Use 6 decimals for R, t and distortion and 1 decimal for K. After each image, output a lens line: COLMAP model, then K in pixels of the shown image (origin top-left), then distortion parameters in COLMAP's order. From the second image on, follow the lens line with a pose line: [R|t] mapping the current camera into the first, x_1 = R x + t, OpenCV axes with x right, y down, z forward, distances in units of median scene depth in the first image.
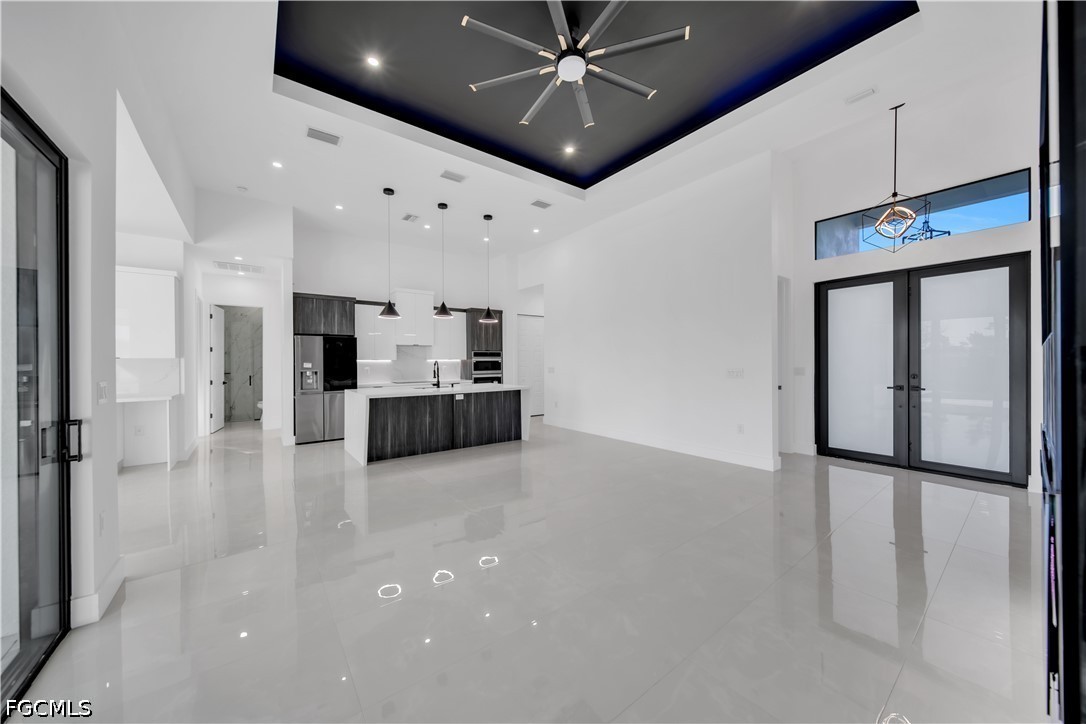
lens RADIAL K [[376.0, 0, 542.4], [0, 376.0, 363.2], [0, 0, 1]] dist [0.001526, -0.001466]
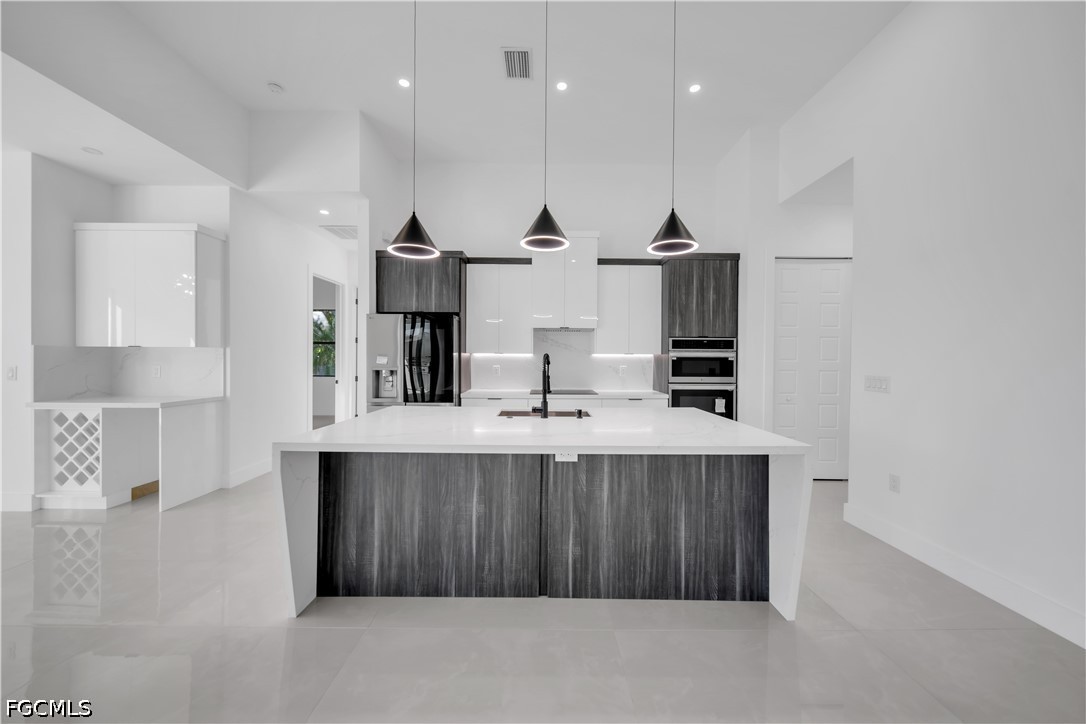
lens RADIAL K [[376.0, 0, 546.8], [0, 376.0, 362.0], [0, 0, 1]] dist [0.001526, -0.001466]
pose [[0.803124, 0.017586, -0.595552, -0.020825], [-0.015664, 0.999842, 0.008401, -0.001127], [0.595606, 0.002582, 0.803273, 0.648231]]
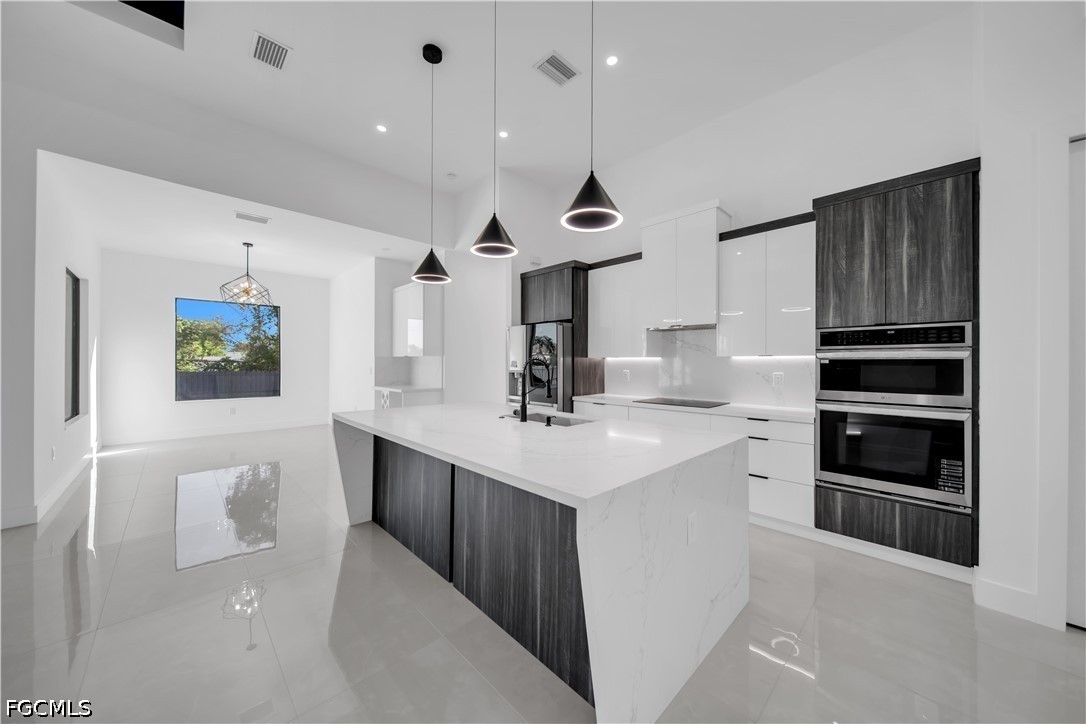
lens RADIAL K [[376.0, 0, 544.5], [0, 376.0, 362.7], [0, 0, 1]] dist [0.001526, -0.001466]
pose [[0.127370, 0.007146, -0.991830, 0.145685], [-0.010998, 0.999923, 0.005792, -0.003150], [0.991794, 0.010170, 0.127439, 0.954567]]
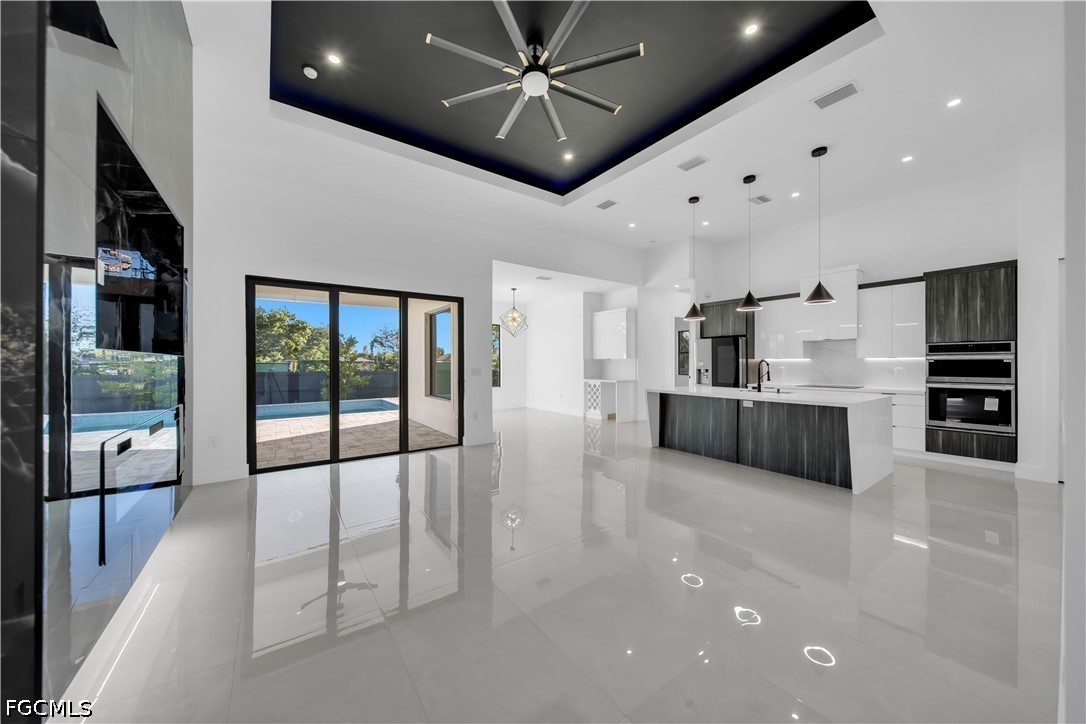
lens RADIAL K [[376.0, 0, 547.5], [0, 376.0, 362.8], [0, 0, 1]] dist [0.001526, -0.001466]
pose [[-0.020482, 0.007308, -0.999764, 0.571006], [-0.003973, 0.999965, 0.007390, -0.004394], [0.999782, 0.004124, -0.020452, 0.532428]]
